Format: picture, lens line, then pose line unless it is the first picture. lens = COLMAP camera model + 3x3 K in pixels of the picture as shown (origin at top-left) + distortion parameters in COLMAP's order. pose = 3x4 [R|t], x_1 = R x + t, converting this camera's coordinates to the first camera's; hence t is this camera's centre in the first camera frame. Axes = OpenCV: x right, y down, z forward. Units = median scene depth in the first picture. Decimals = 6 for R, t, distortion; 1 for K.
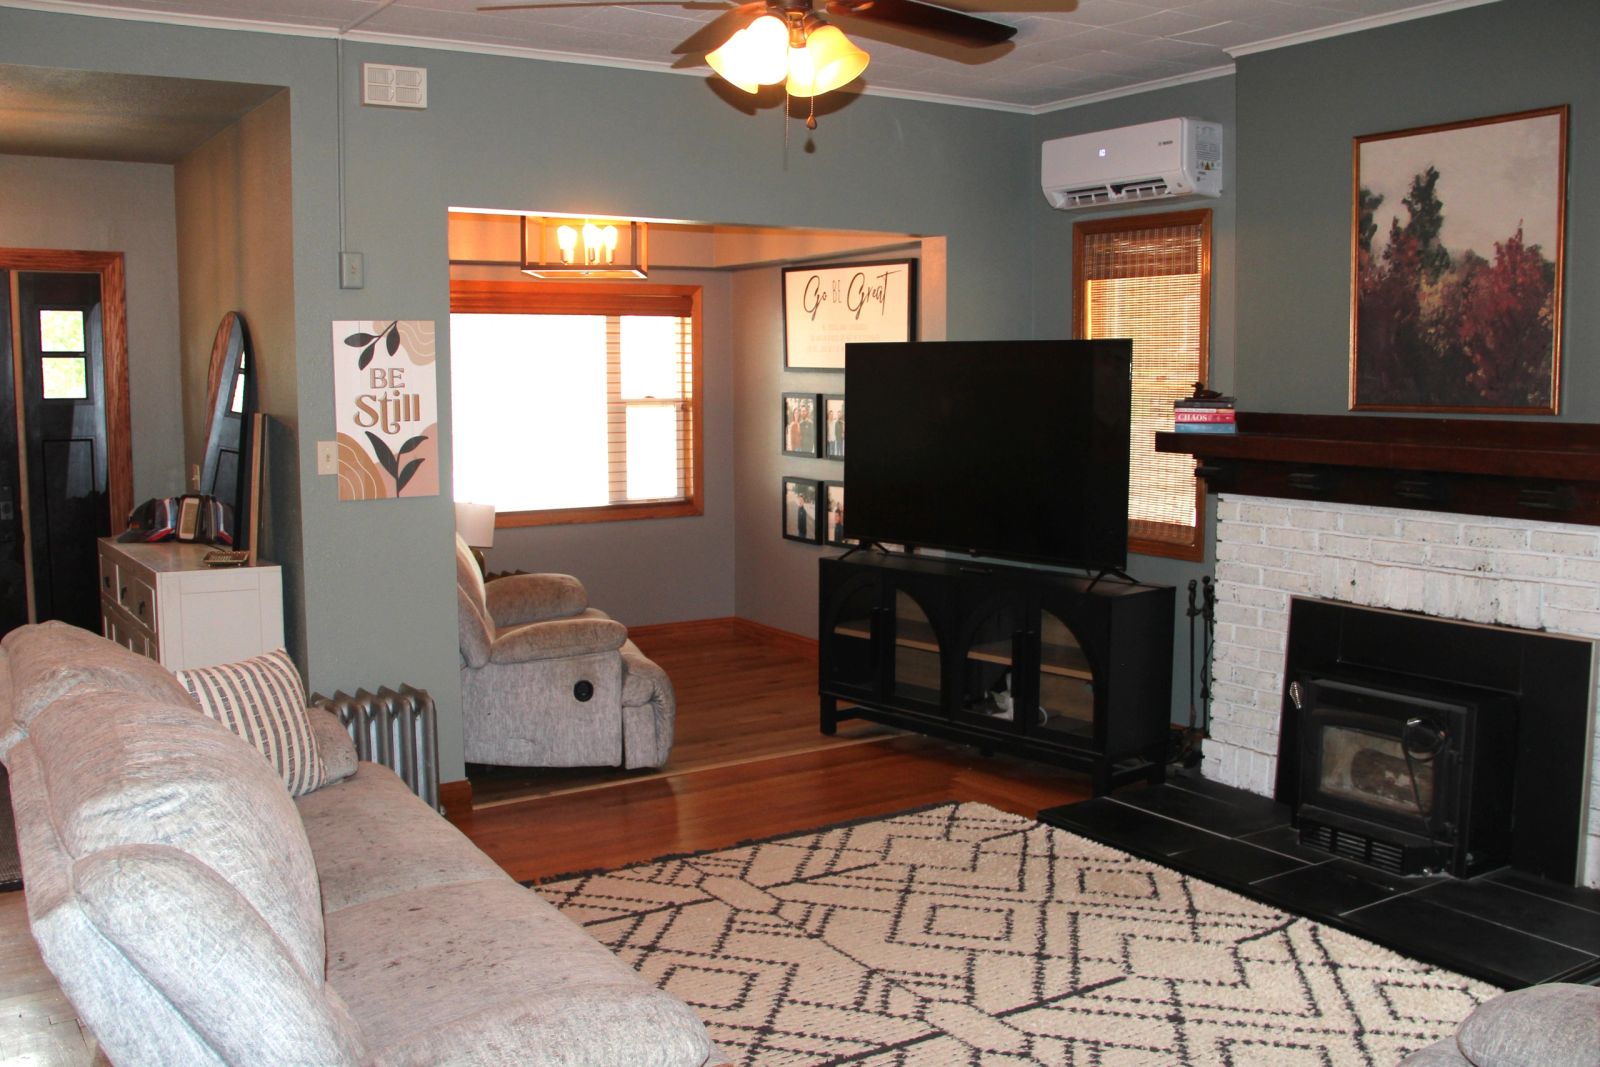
lens RADIAL K [[1508.6, 0, 800.0], [0, 1508.6, 533.5], [0, 0, 1]] dist [-0.165300, 0.141124]
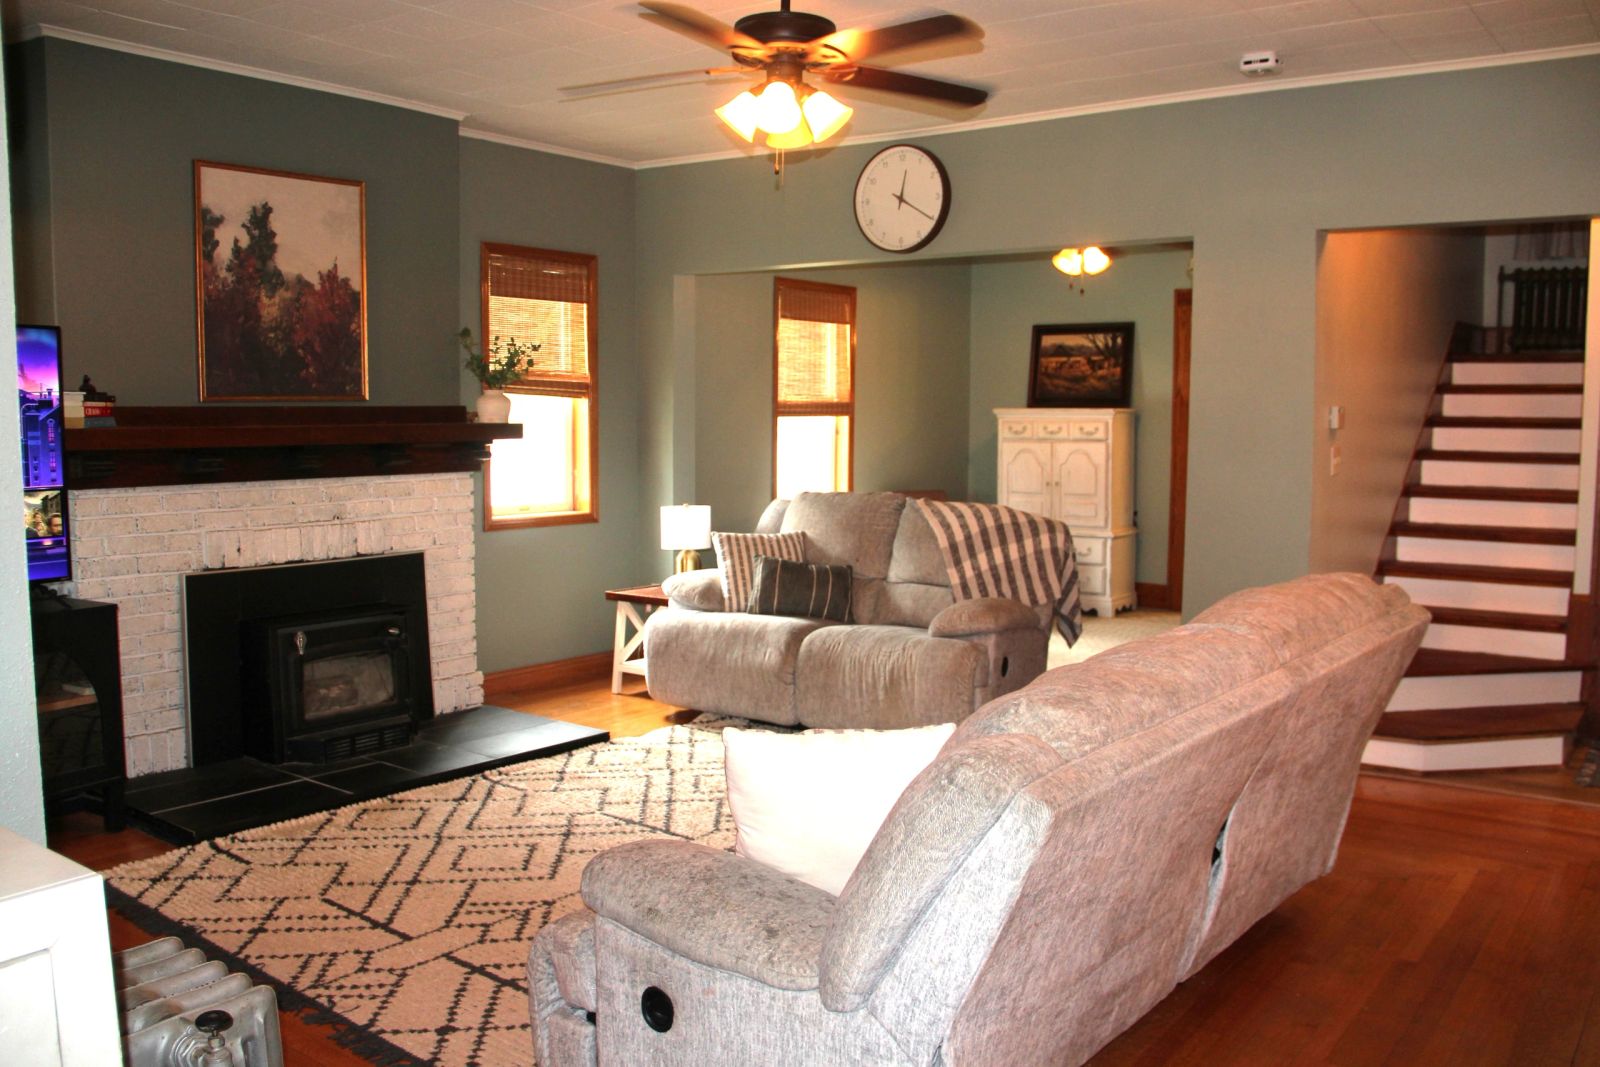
lens RADIAL K [[1348.9, 0, 776.2], [0, 1348.9, 560.1], [0, 0, 1]] dist [-0.179658, 0.123242]
pose [[-0.331832, -0.100385, 0.937982, -0.722544], [0.094977, 0.985714, 0.139094, -0.061066], [-0.938545, 0.135242, -0.317558, 0.922151]]
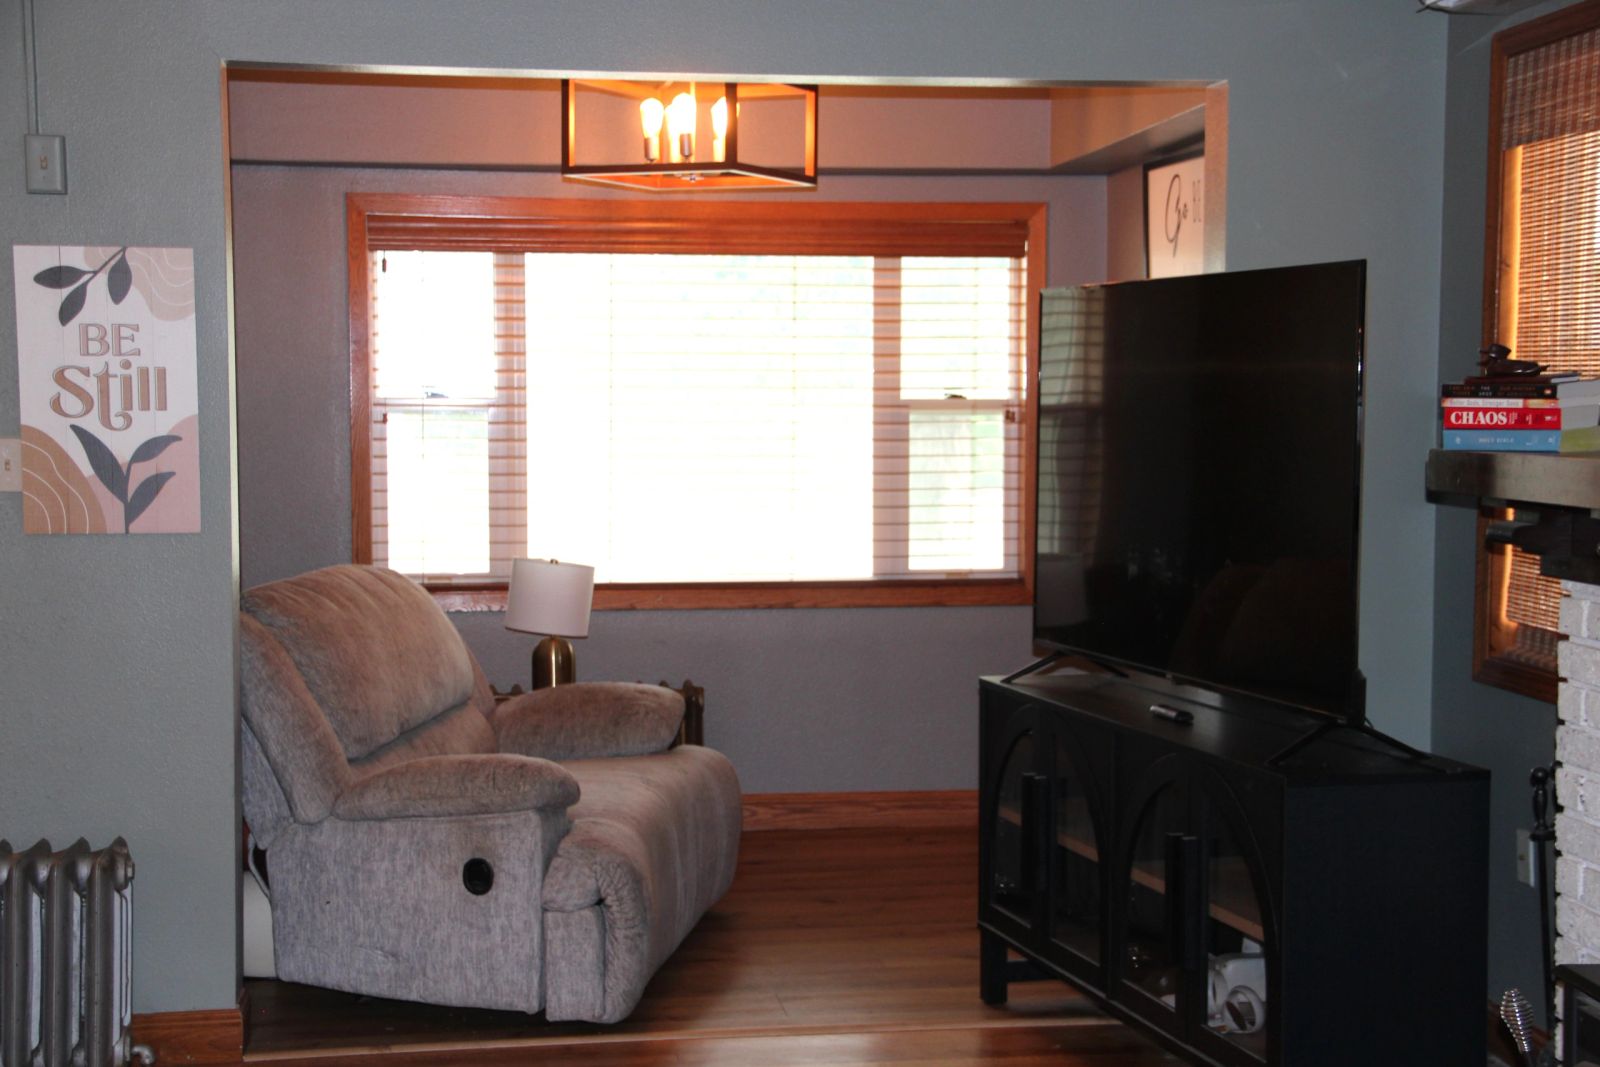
lens RADIAL K [[2473.2, 0, 800.0], [0, 2473.2, 533.5], [0, 0, 1]] dist [0.201436, 0.036592]
pose [[0.899935, 0.029200, -0.435045, 0.448131], [-0.049820, 0.998107, -0.036065, -0.000634], [0.433168, 0.054130, 0.899686, 0.192043]]
